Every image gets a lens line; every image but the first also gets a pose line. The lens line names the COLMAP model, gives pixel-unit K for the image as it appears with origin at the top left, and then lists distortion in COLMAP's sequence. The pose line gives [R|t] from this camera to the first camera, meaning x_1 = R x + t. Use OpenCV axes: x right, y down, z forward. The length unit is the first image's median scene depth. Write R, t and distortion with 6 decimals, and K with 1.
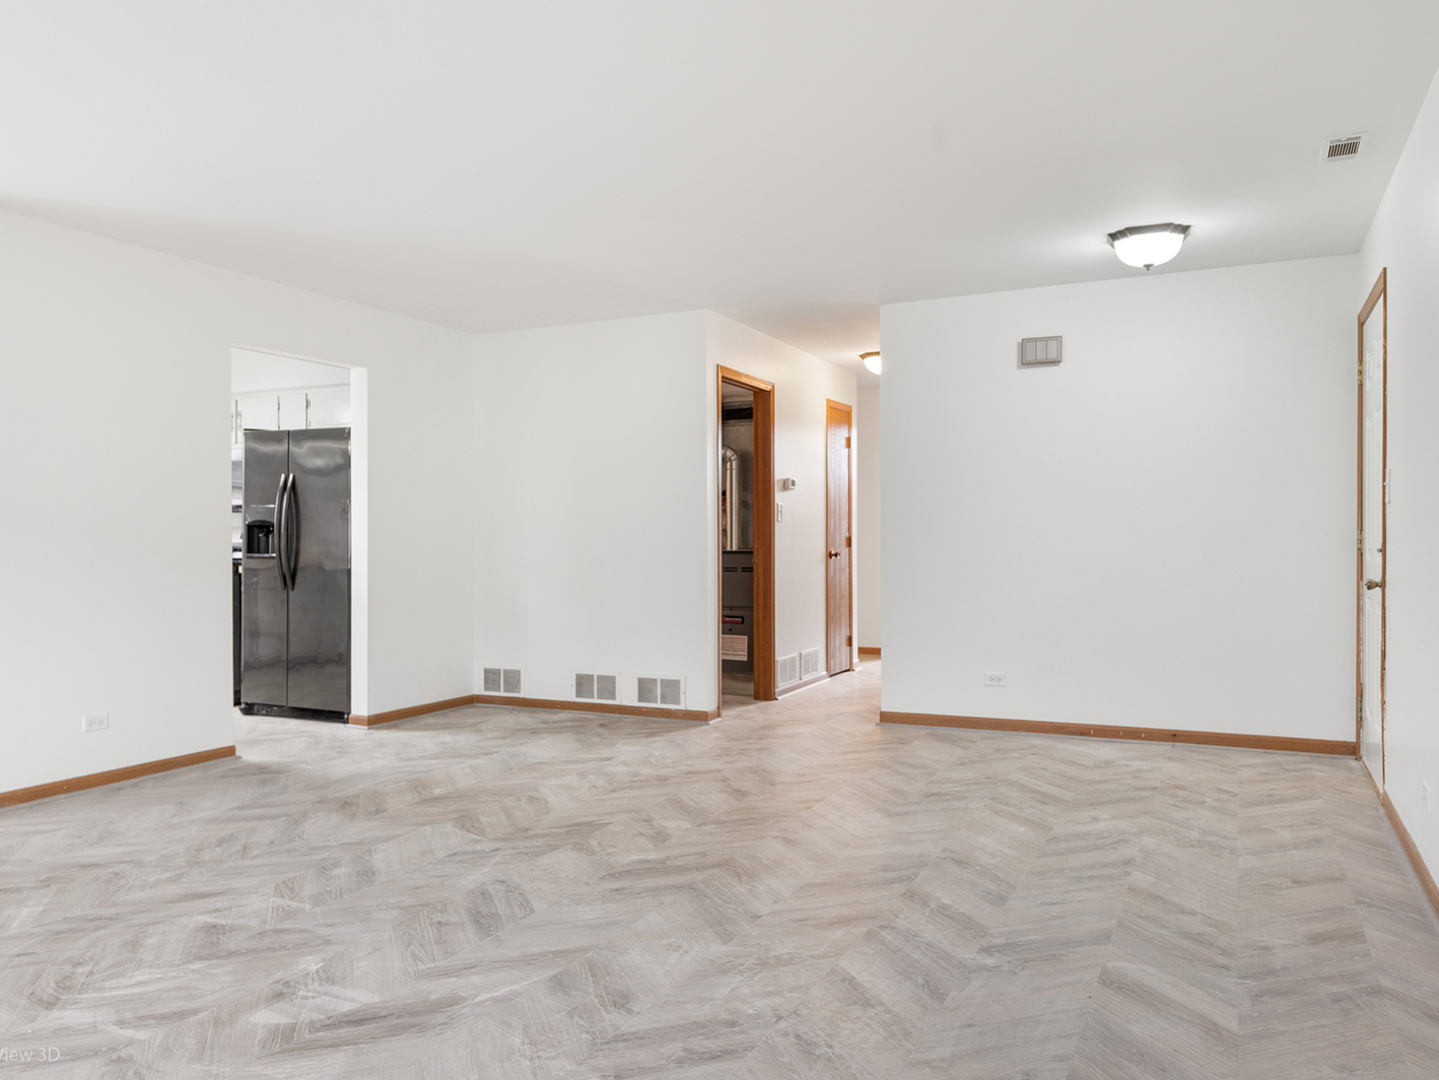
lens RADIAL K [[1074.2, 0, 719.5], [0, 1074.2, 540.0], [0, 0, 1]] dist [0.034891, -0.033671]
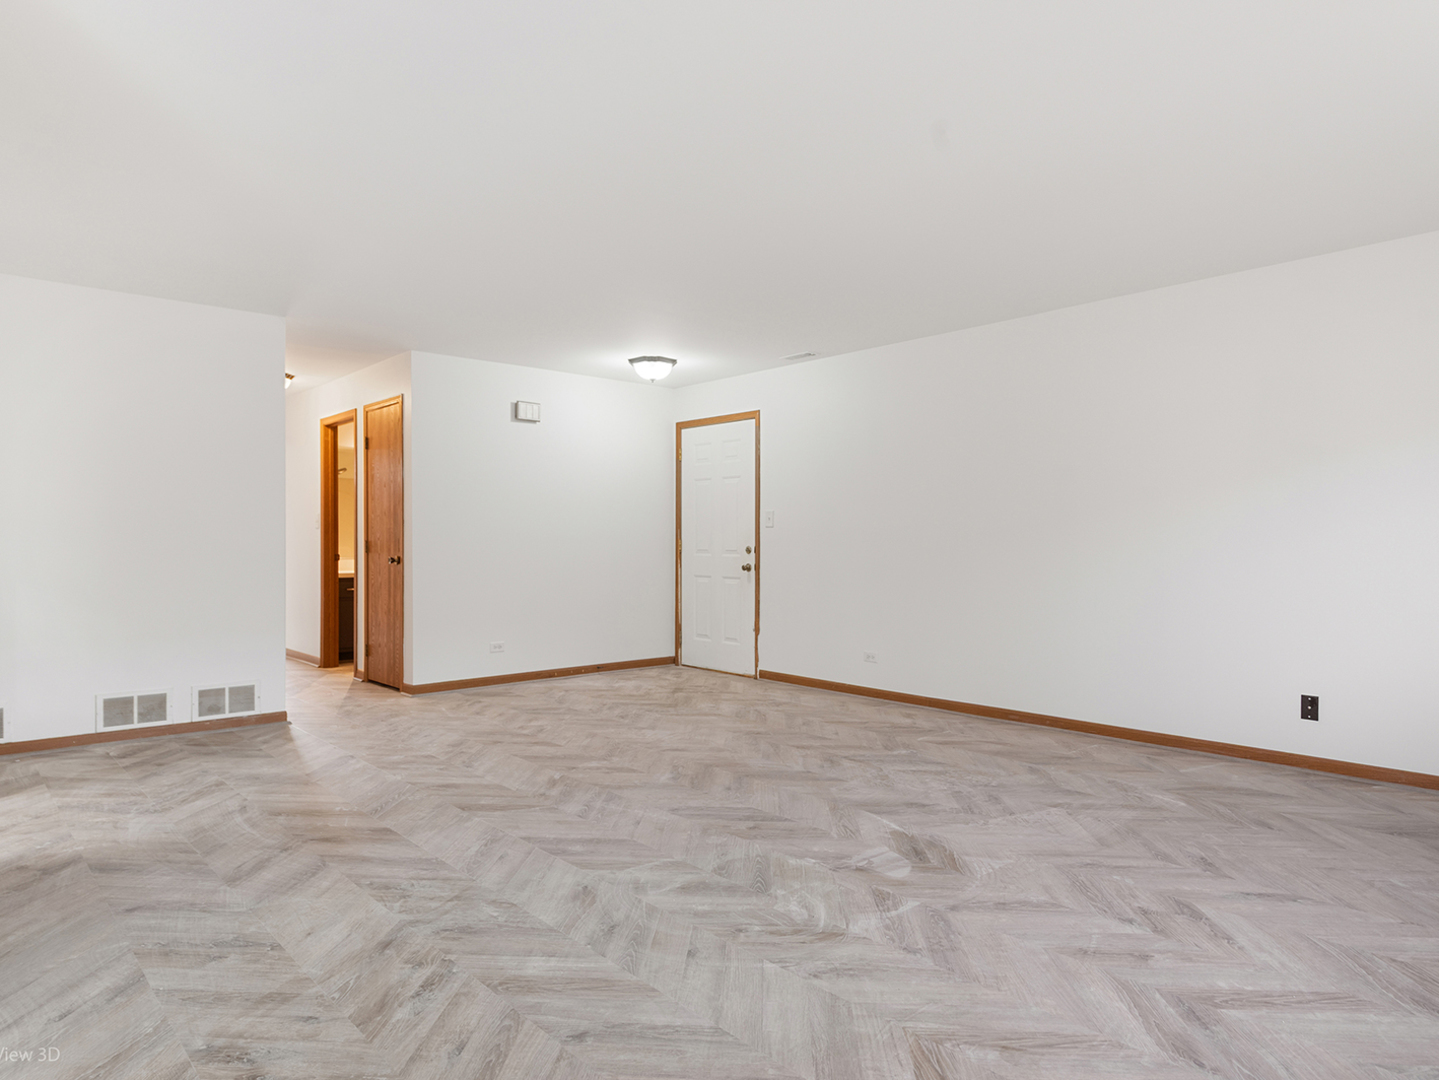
lens RADIAL K [[885.4, 0, 703.7], [0, 885.4, 547.0], [0, 0, 1]] dist [0.020359, -0.010989]
pose [[0.401089, 0.000683, 0.916039, -1.218988], [-0.001724, 0.999999, 0.000009, 0.005852], [-0.916037, -0.001583, 0.401090, 0.580362]]
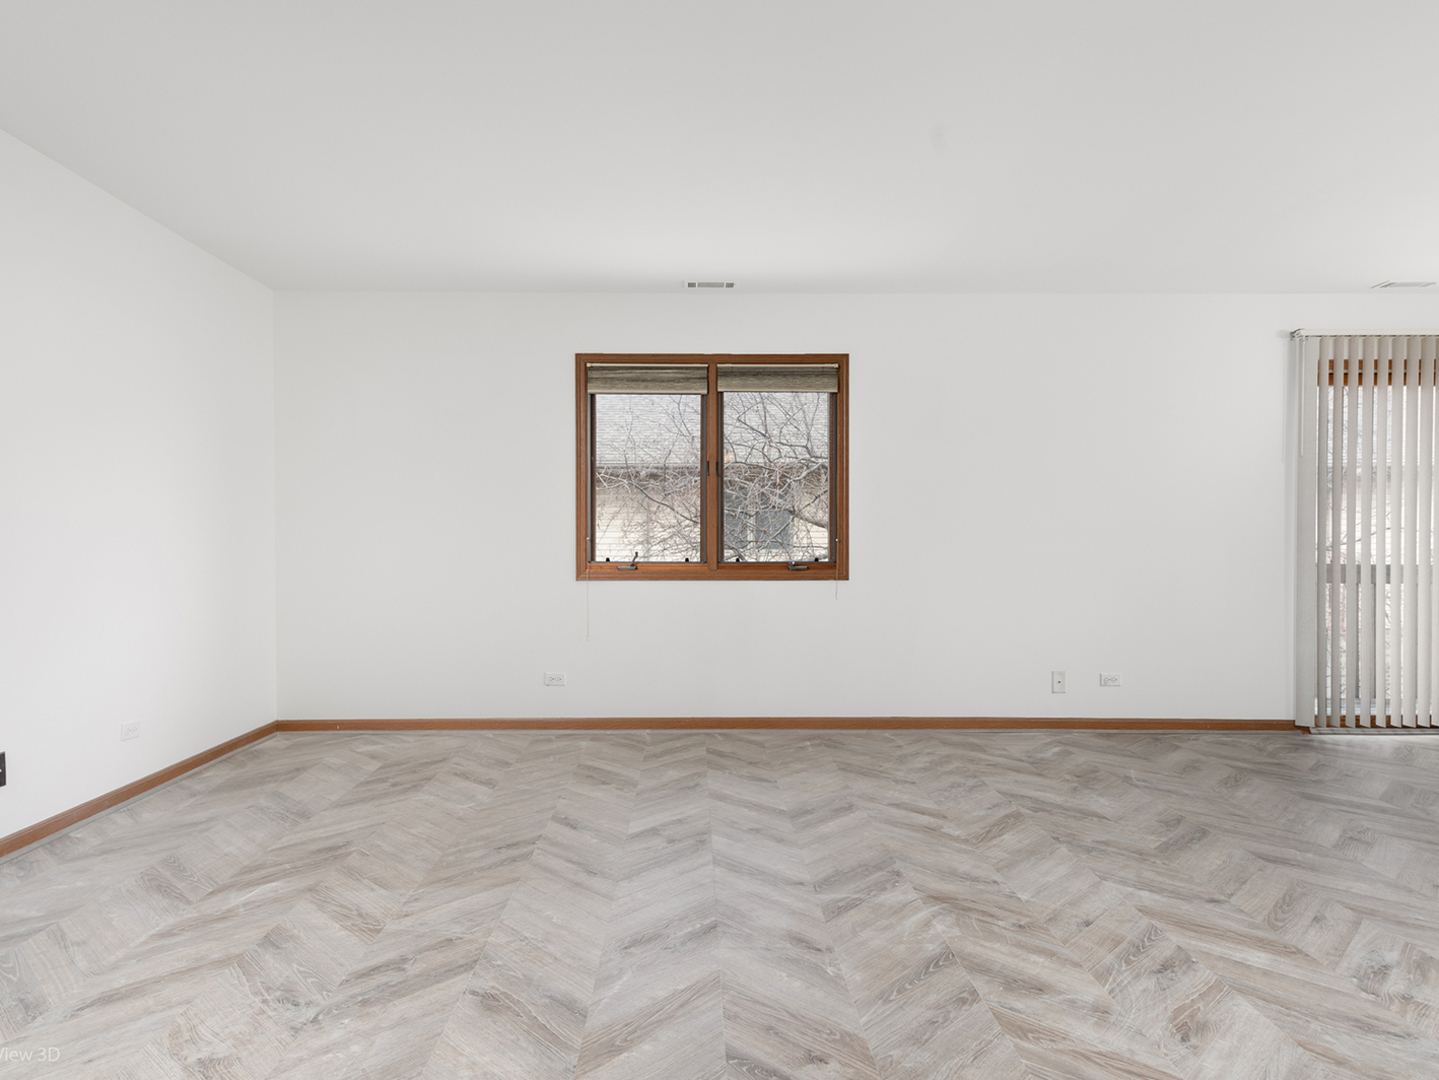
lens RADIAL K [[885.4, 0, 703.7], [0, 885.4, 547.0], [0, 0, 1]] dist [0.020359, -0.010989]
pose [[-0.898083, 0.007010, -0.439771, 0.068995], [0.002989, 0.999947, 0.009836, 0.002628], [0.439816, 0.007519, -0.898056, 1.419578]]
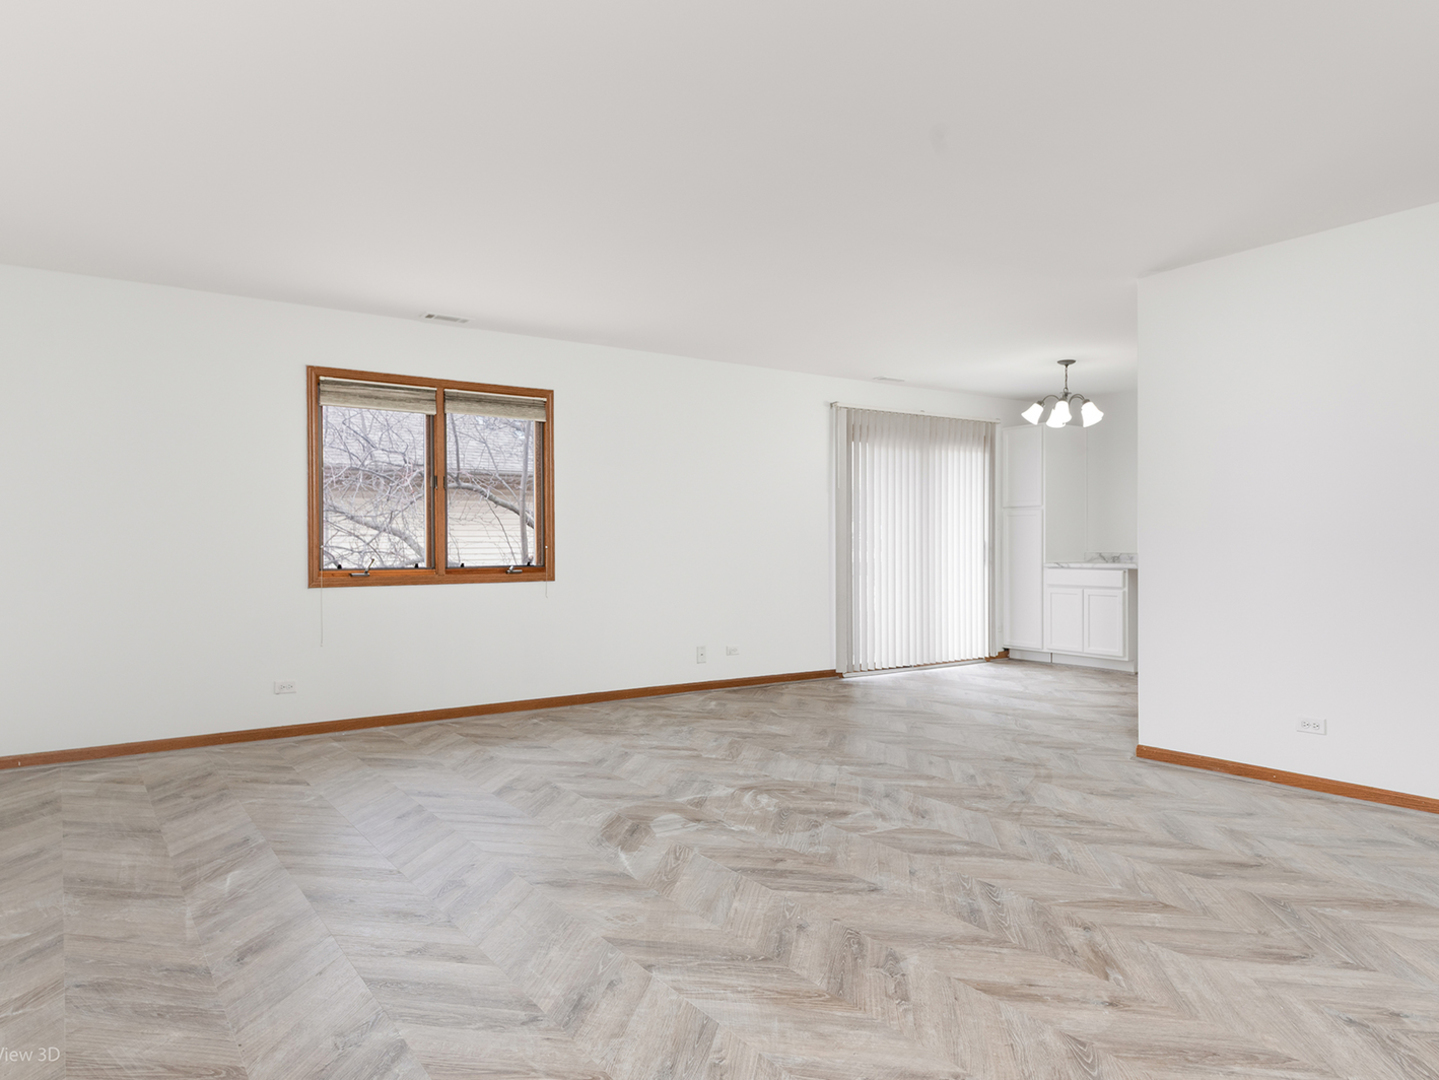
lens RADIAL K [[934.0, 0, 698.5], [0, 934.0, 541.7], [0, 0, 1]] dist [0.013998, -0.002565]
pose [[-0.501590, 0.003433, -0.865098, 0.660011], [0.004003, 0.999991, 0.001647, -0.006282], [0.865096, -0.002637, -0.501599, 1.370350]]
